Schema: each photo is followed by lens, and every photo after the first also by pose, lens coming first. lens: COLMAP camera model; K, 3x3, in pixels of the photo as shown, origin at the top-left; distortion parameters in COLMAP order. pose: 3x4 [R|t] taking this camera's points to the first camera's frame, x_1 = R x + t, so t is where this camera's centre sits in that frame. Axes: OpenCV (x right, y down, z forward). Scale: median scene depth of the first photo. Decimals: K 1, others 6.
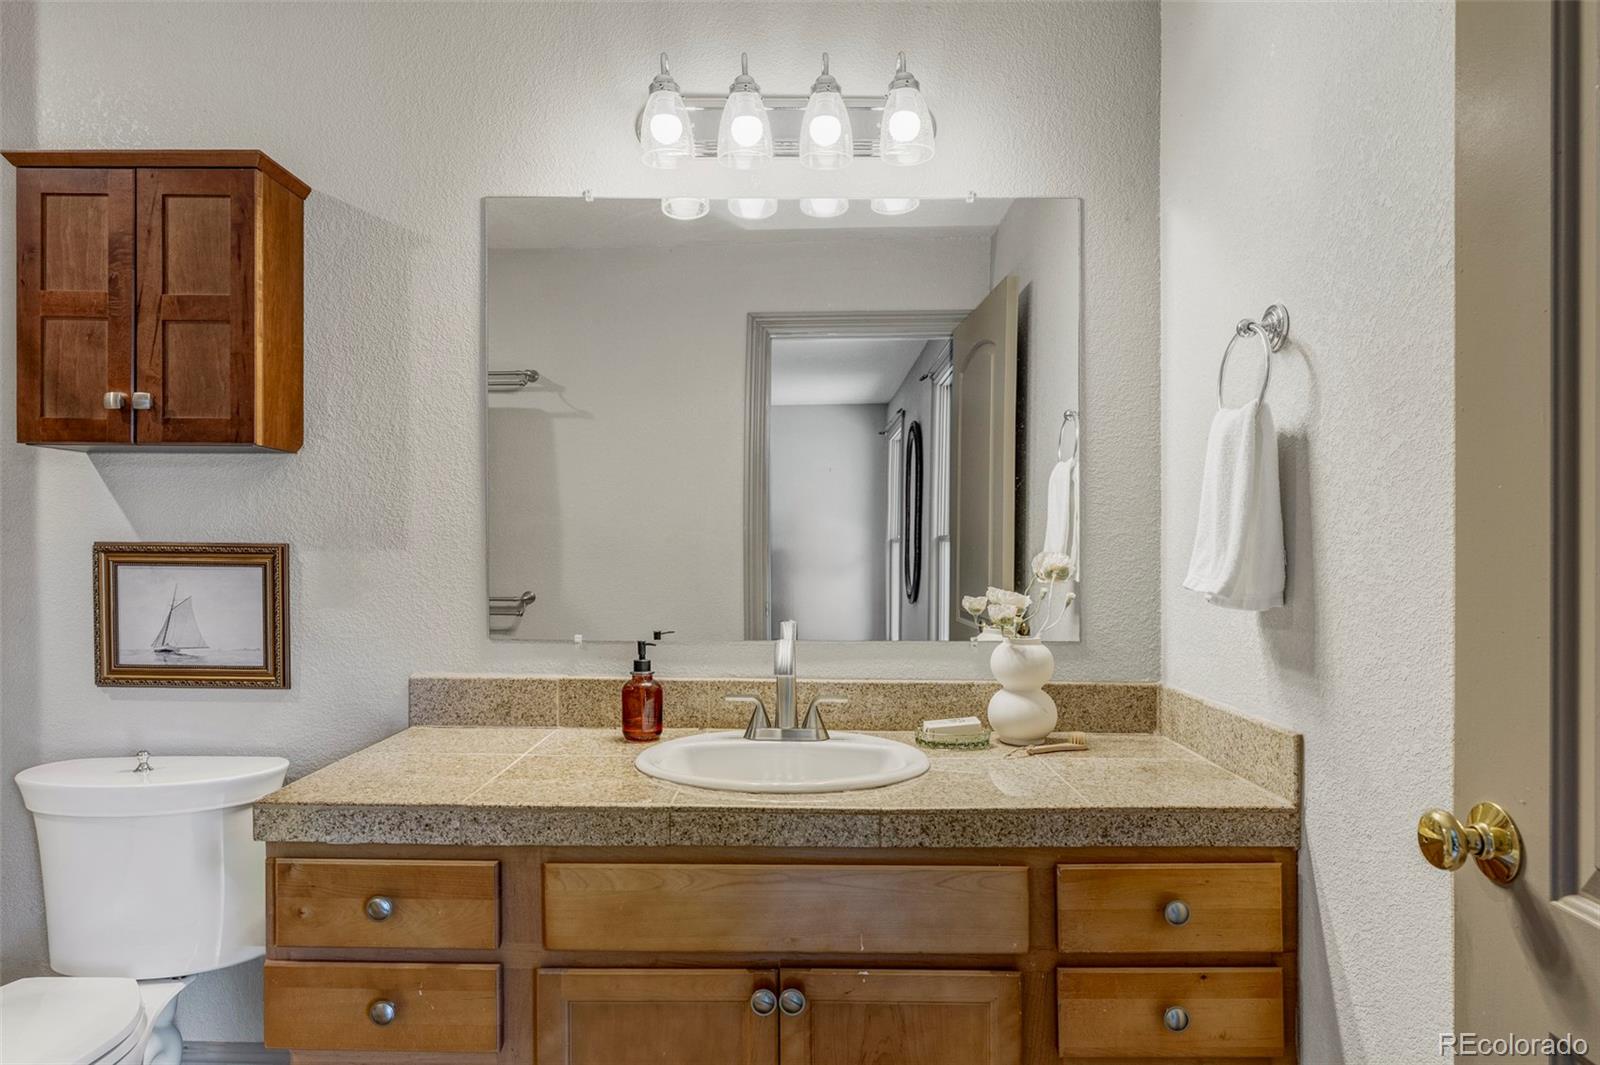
lens RADIAL K [[917.1, 0, 798.8], [0, 917.1, 554.8], [0, 0, 1]] dist [-0.000867, 0.001678]
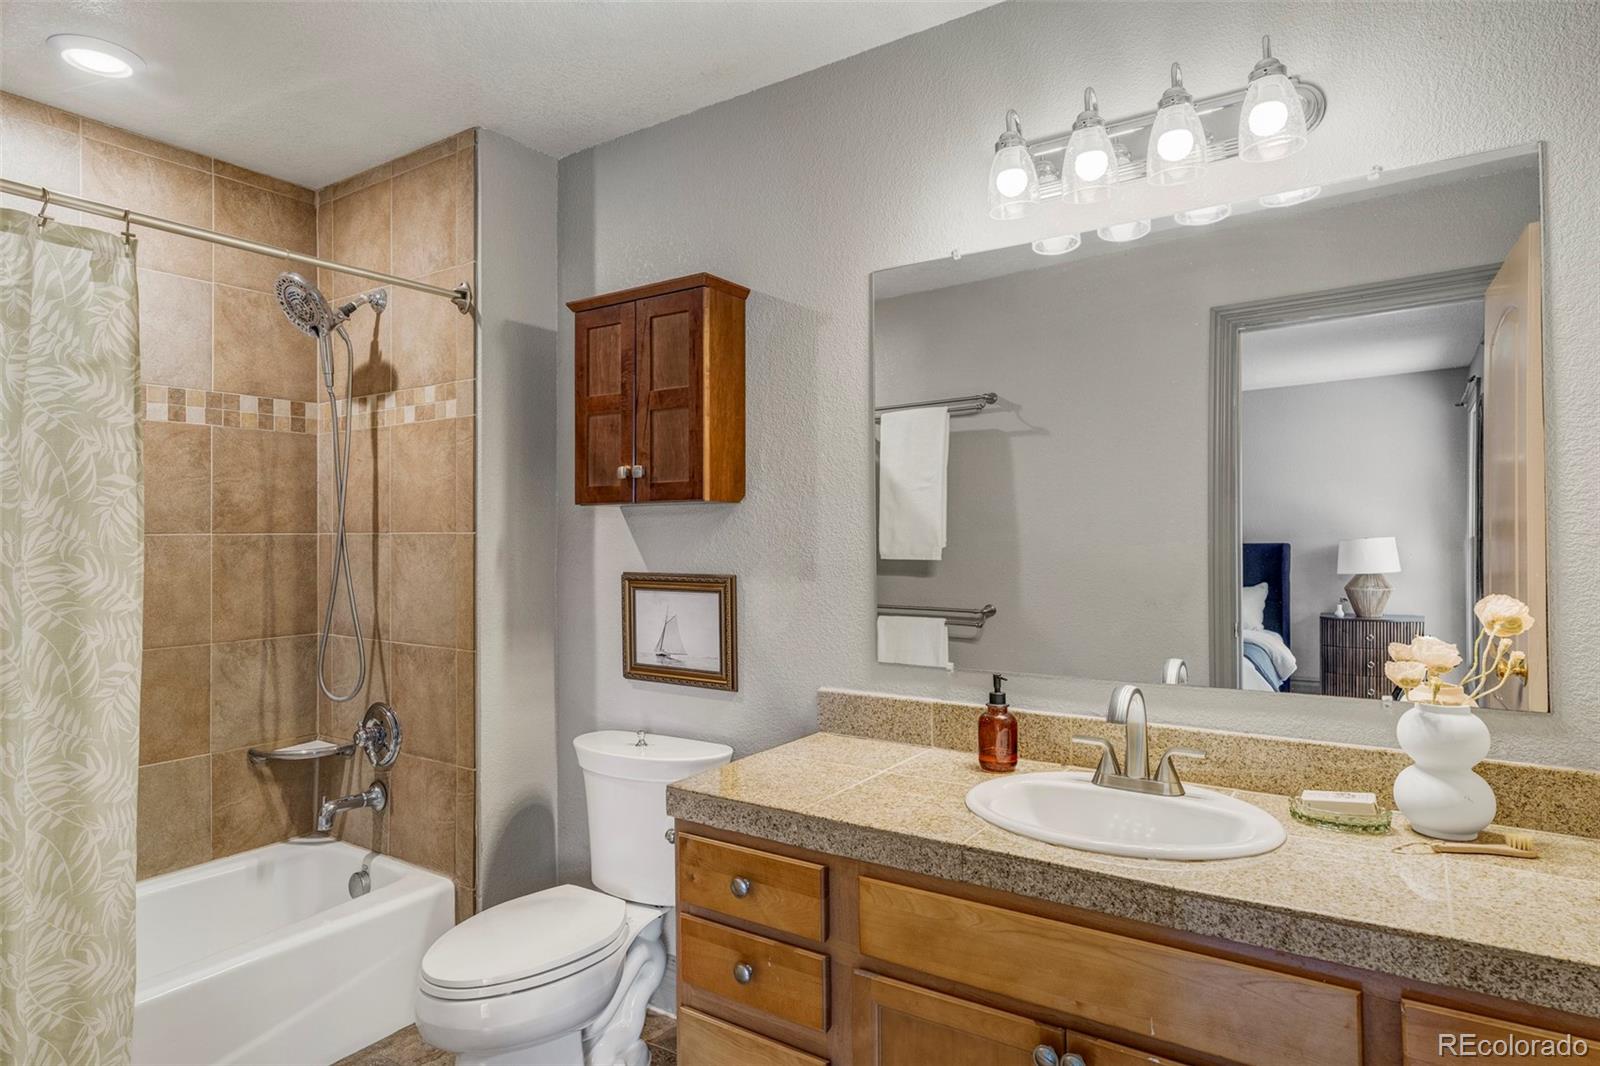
lens RADIAL K [[903.4, 0, 800.0], [0, 903.4, 533.0], [0, 0, 1]] dist [0.001671, 0.002640]
pose [[0.835839, -0.015785, -0.548747, 0.212062], [0.007290, 0.999818, -0.017656, -0.051131], [0.548926, 0.010757, 0.835802, 0.017119]]
